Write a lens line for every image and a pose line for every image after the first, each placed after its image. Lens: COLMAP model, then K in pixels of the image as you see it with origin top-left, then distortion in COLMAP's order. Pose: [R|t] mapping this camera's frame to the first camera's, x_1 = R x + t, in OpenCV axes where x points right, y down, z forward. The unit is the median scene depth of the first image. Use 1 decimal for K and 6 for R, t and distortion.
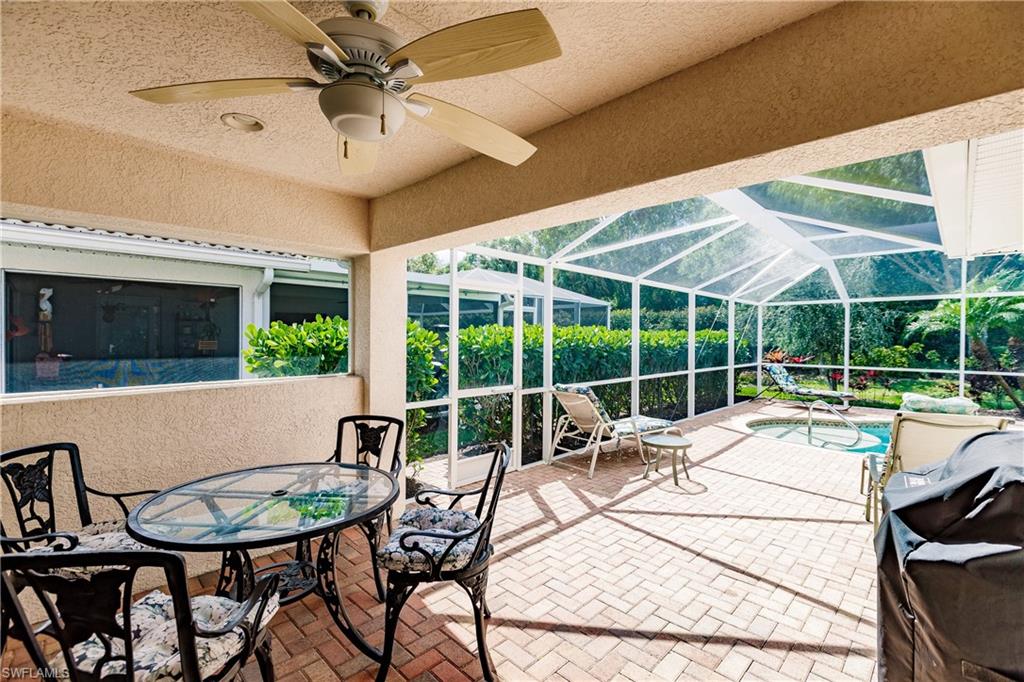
lens RADIAL K [[457.7, 0, 508.1], [0, 457.7, 340.8], [0, 0, 1]] dist [-0.004721, -0.000064]
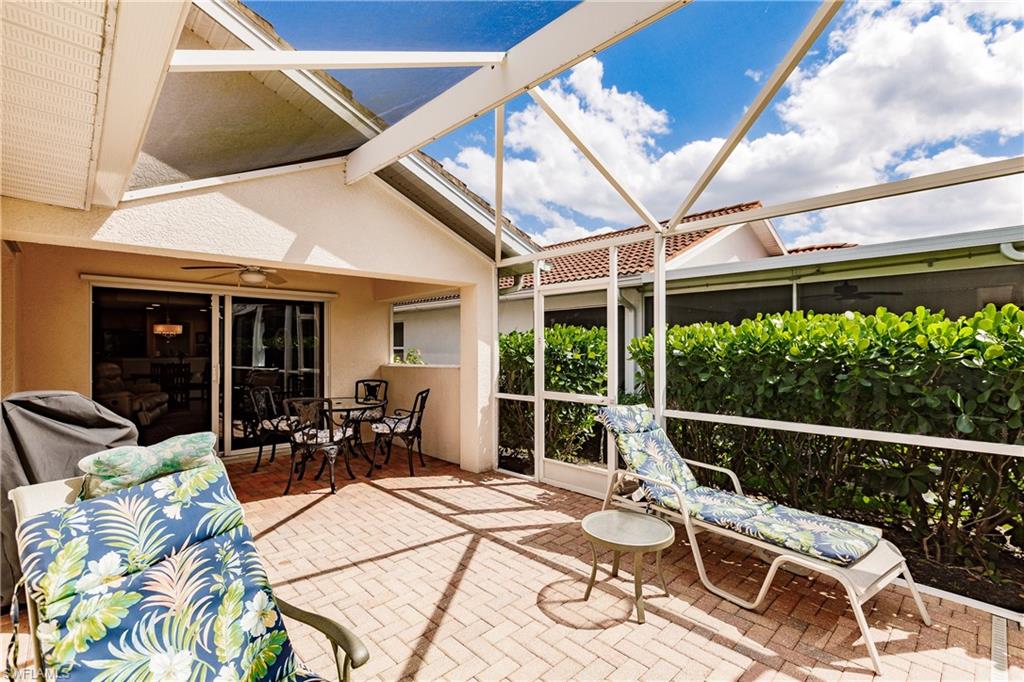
lens RADIAL K [[457.7, 0, 508.5], [0, 457.7, 344.4], [0, 0, 1]] dist [-0.004721, -0.000064]
pose [[-0.019346, -0.003341, -0.999807, 1.135310], [-0.005252, 0.999981, -0.003240, 0.000253], [0.999799, 0.005188, -0.019363, 1.102028]]
